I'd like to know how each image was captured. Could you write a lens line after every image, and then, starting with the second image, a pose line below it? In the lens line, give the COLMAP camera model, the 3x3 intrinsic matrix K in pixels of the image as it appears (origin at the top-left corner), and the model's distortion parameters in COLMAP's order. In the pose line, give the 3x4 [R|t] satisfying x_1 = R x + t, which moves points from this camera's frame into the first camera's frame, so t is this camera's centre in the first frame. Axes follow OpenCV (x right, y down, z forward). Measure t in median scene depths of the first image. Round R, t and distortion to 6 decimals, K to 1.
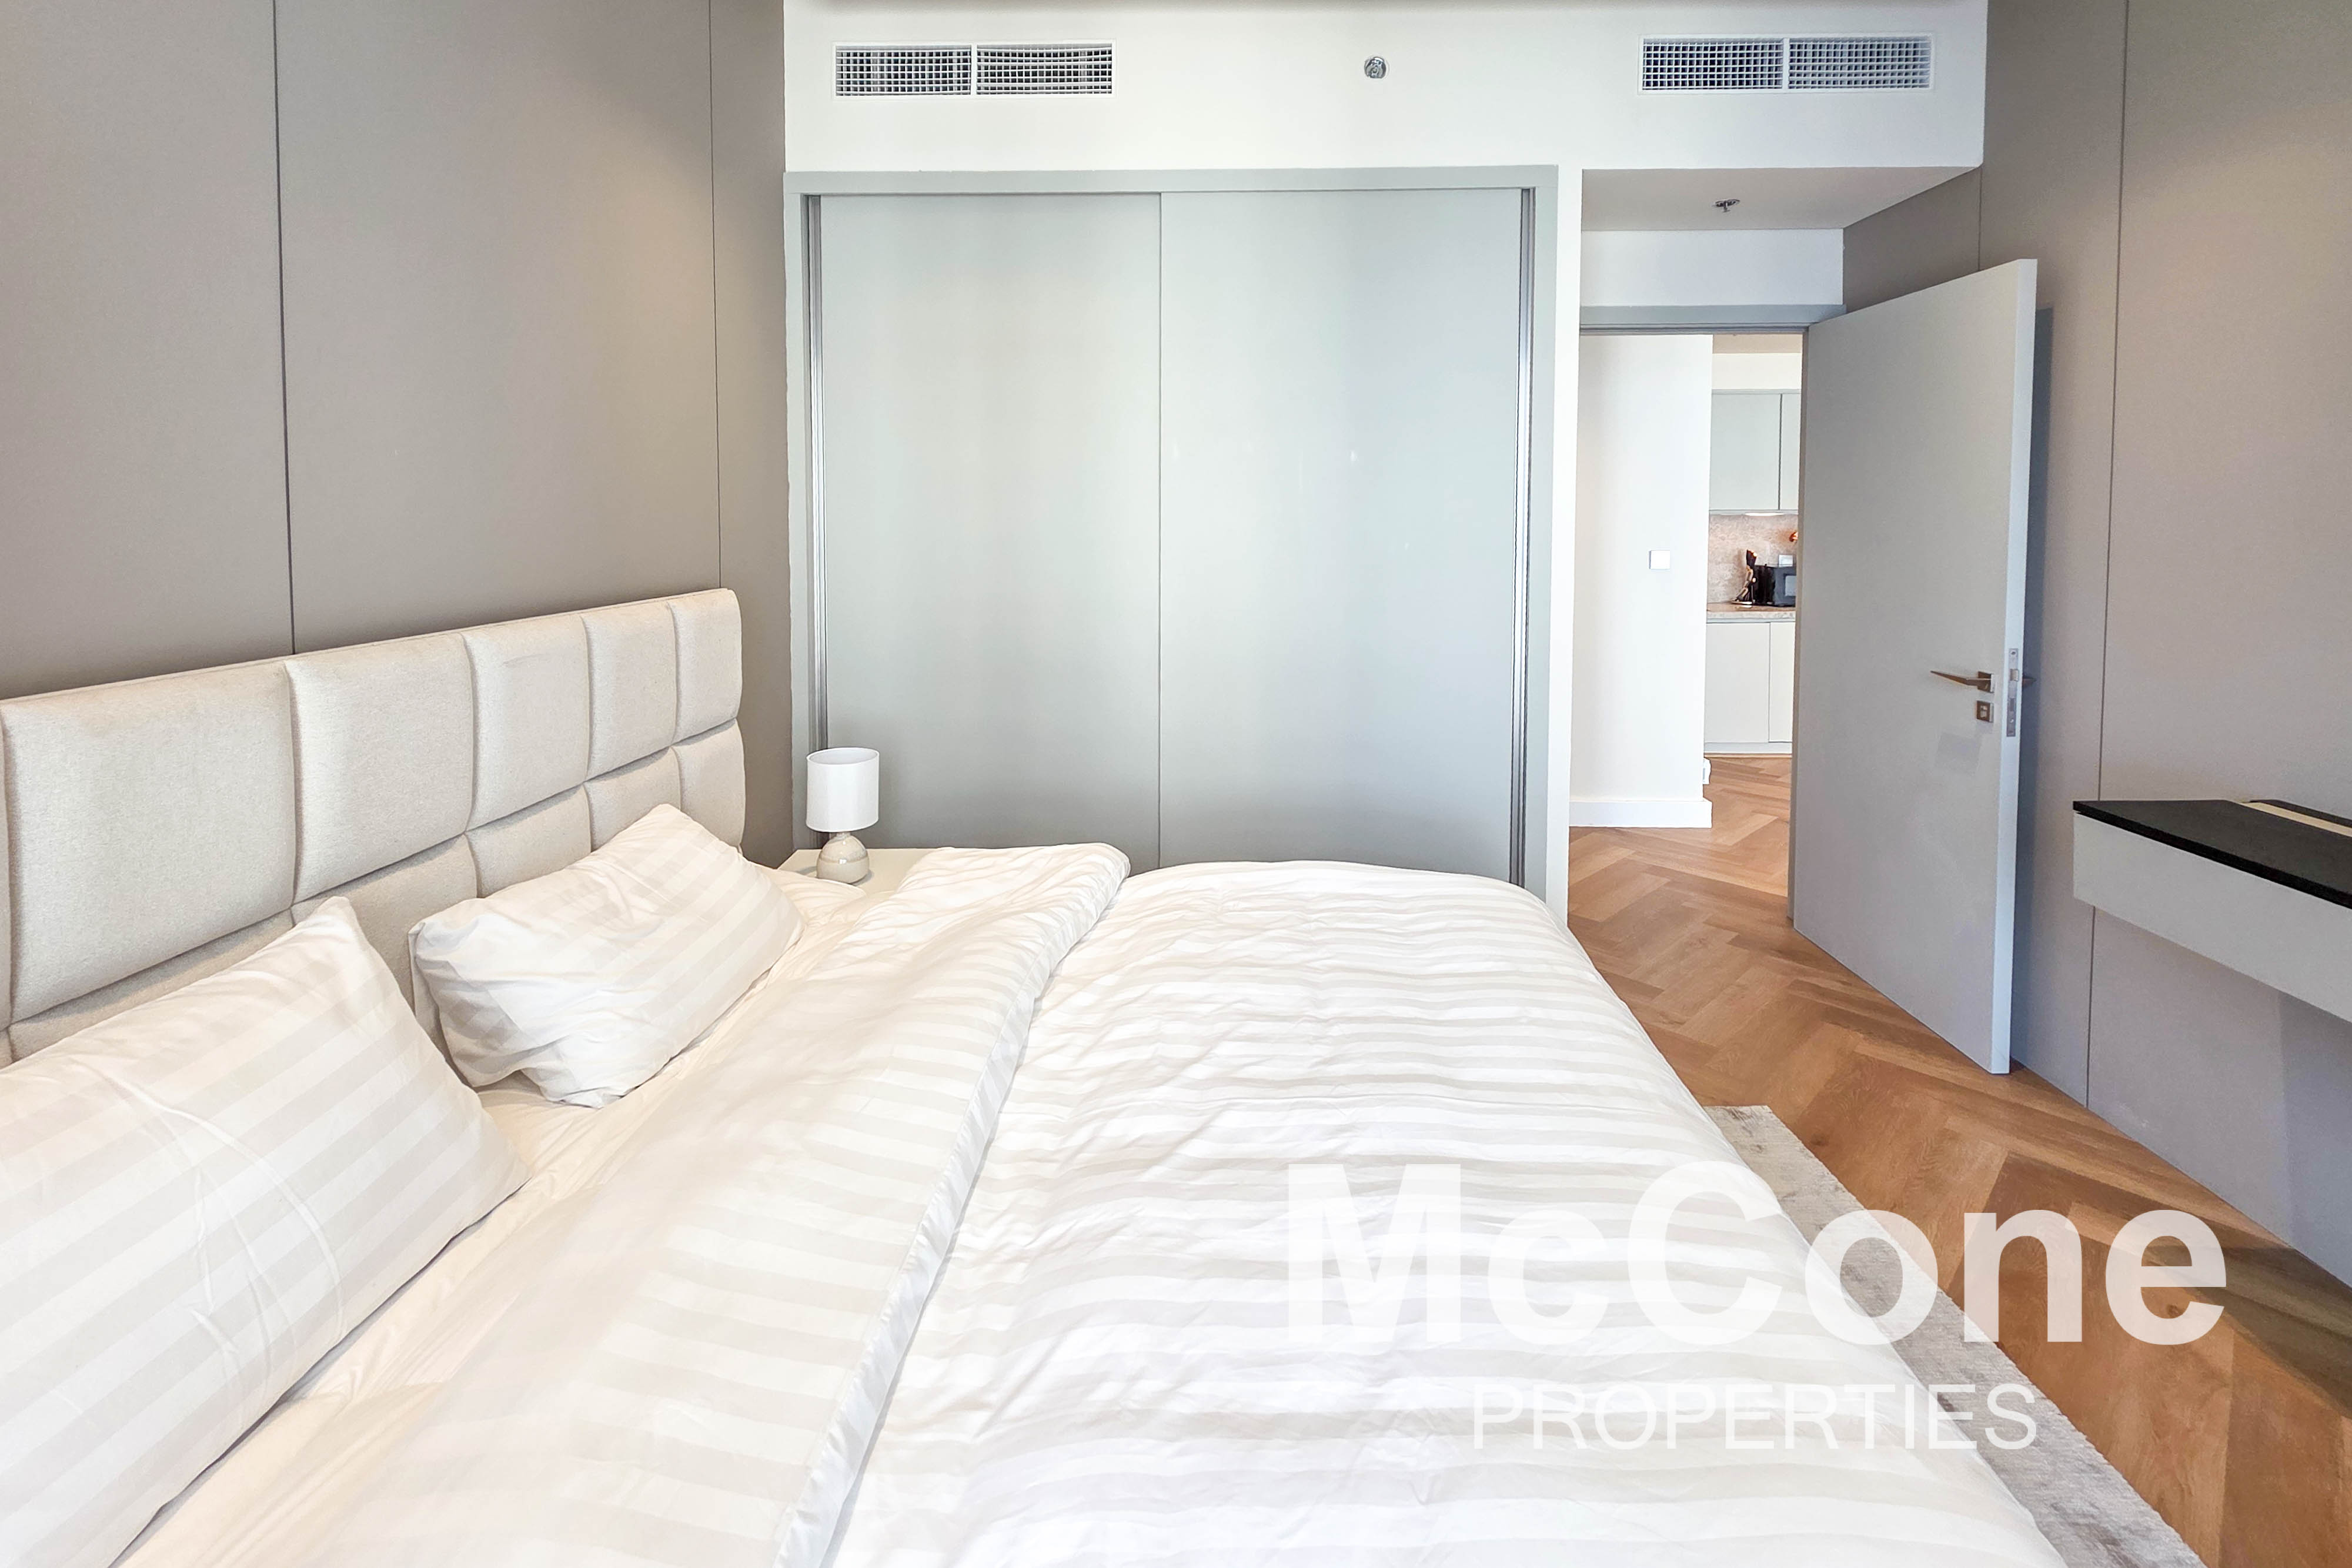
lens RADIAL K [[953.3, 0, 1229.3], [0, 953.3, 561.3], [0, 0, 1]] dist [0.002002, 0.000247]
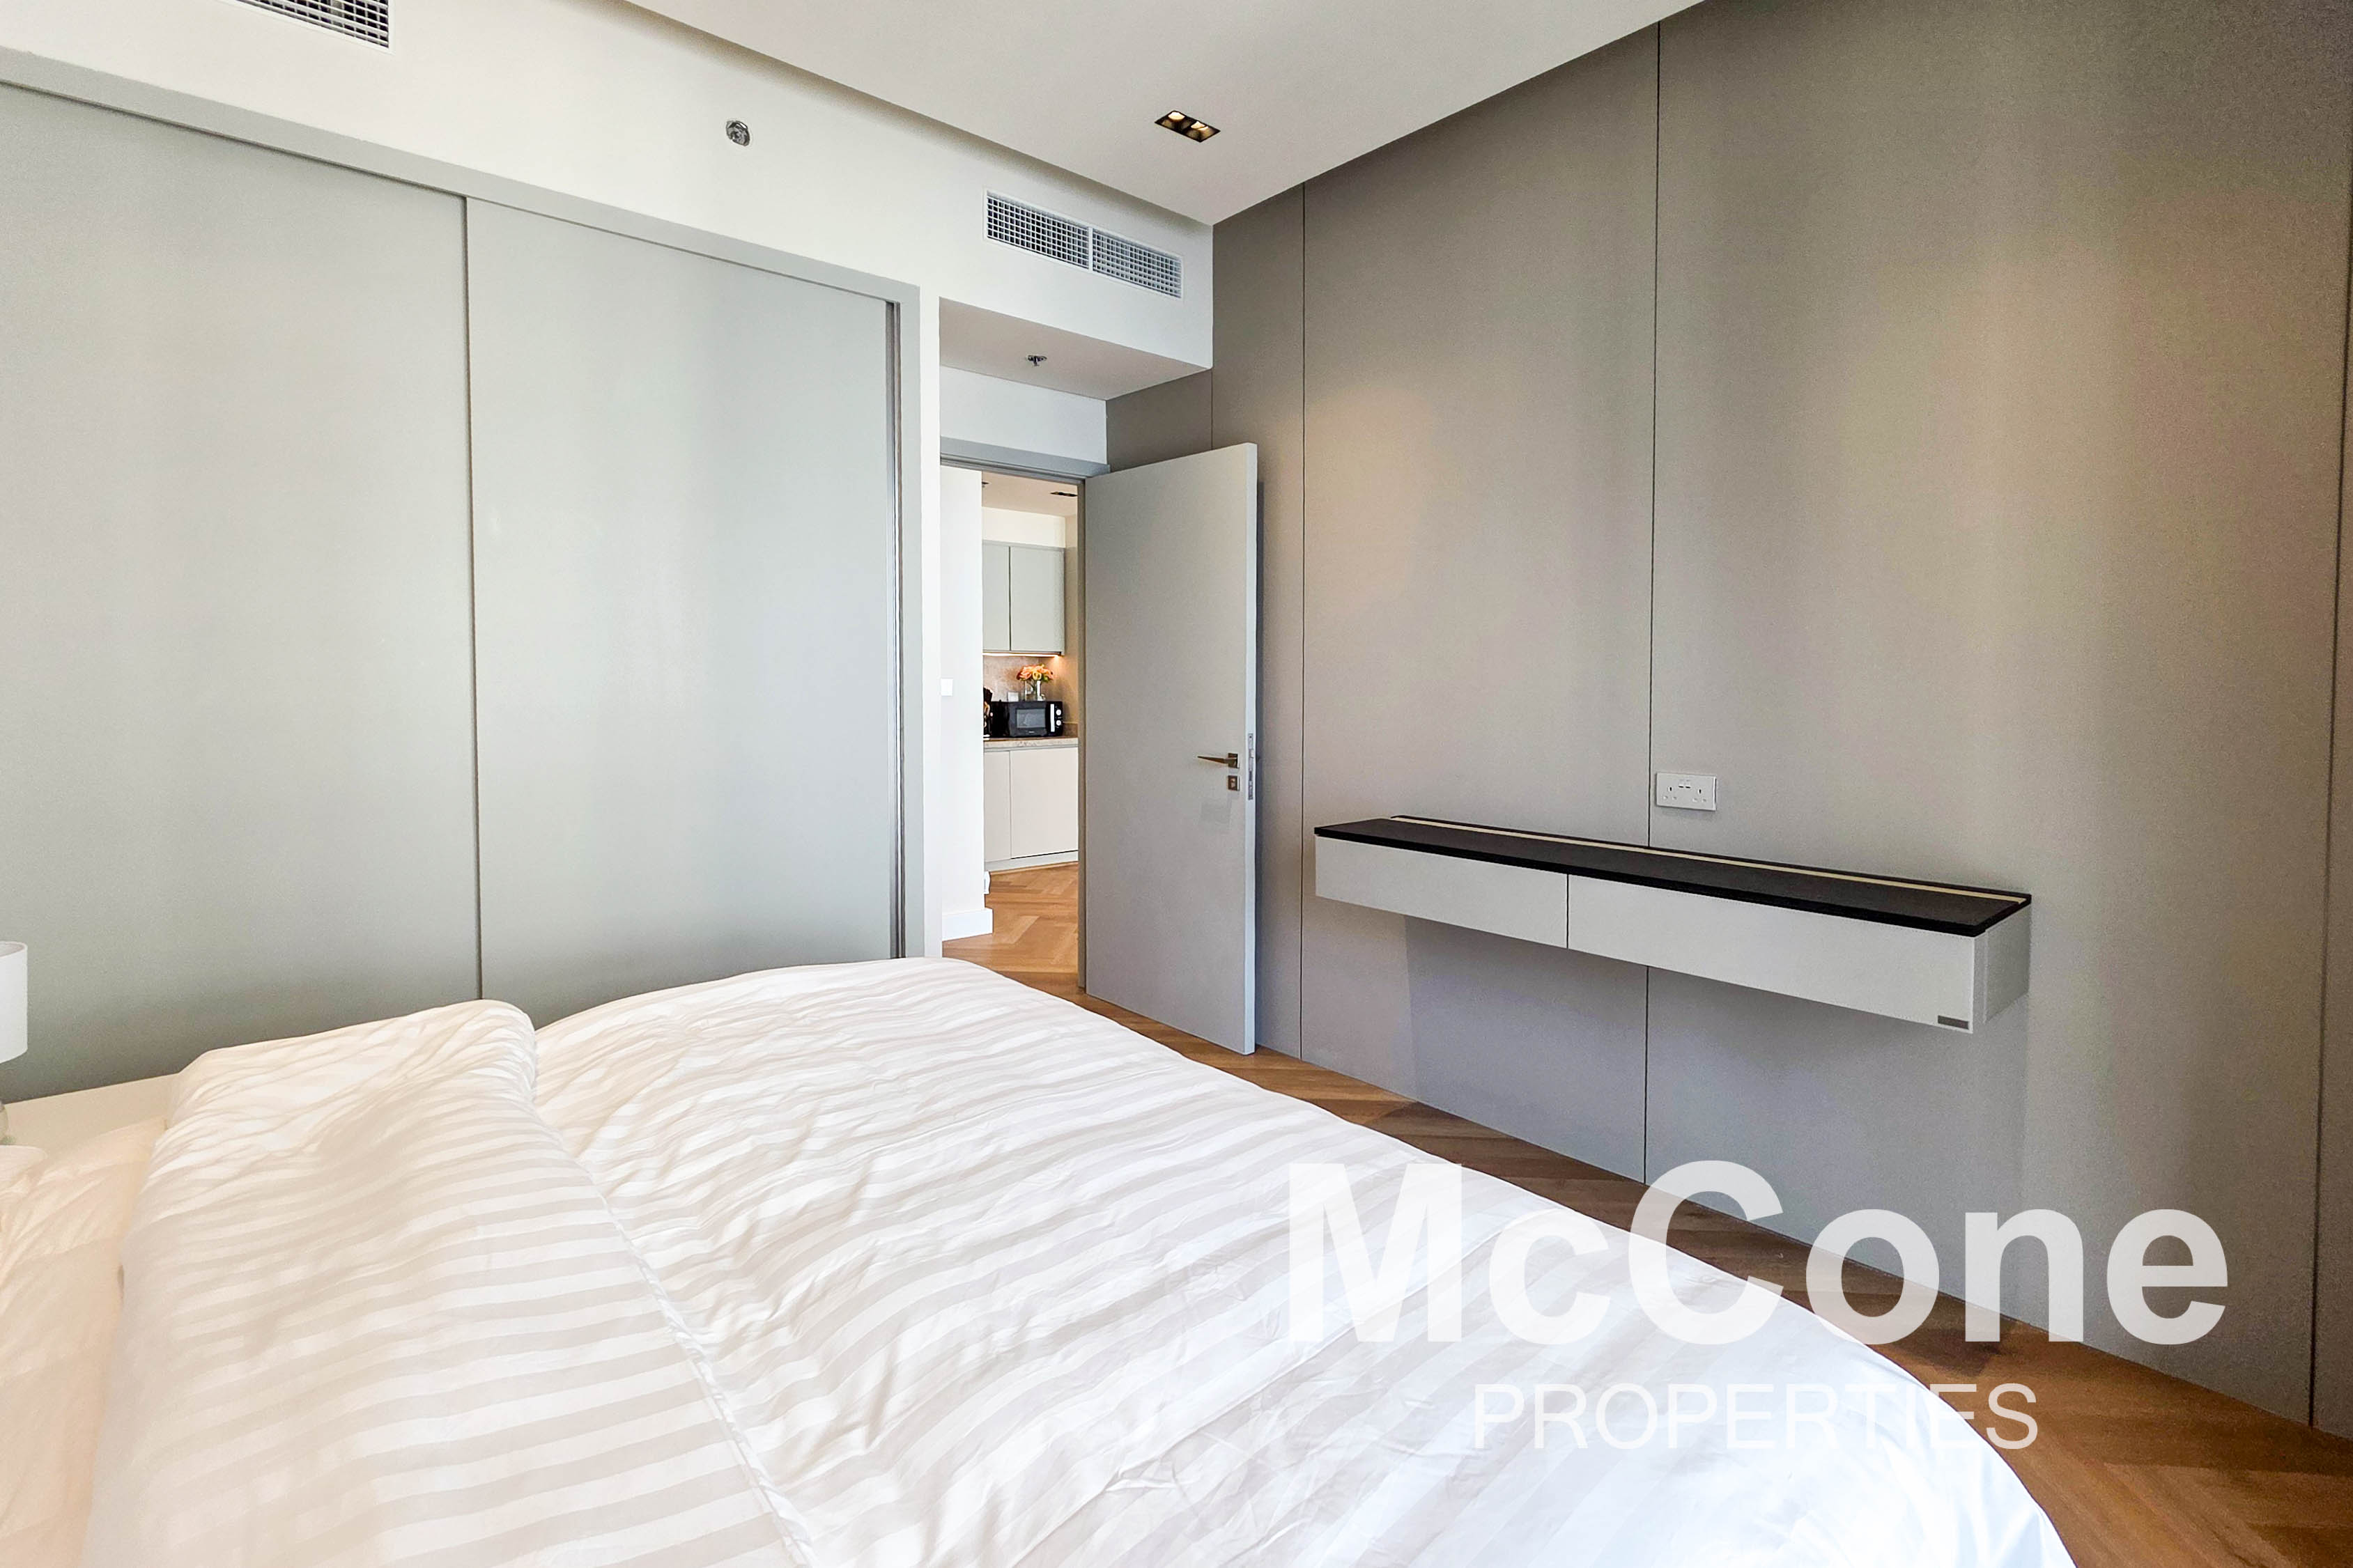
lens RADIAL K [[999.6, 0, 1133.4], [0, 999.6, 705.2], [0, 0, 1]] dist [0.000911, 0.000051]
pose [[0.780284, -0.015391, 0.625236, -0.191950], [0.018874, 0.999821, 0.001057, 0.051081], [-0.625141, 0.010976, 0.780435, 0.012887]]
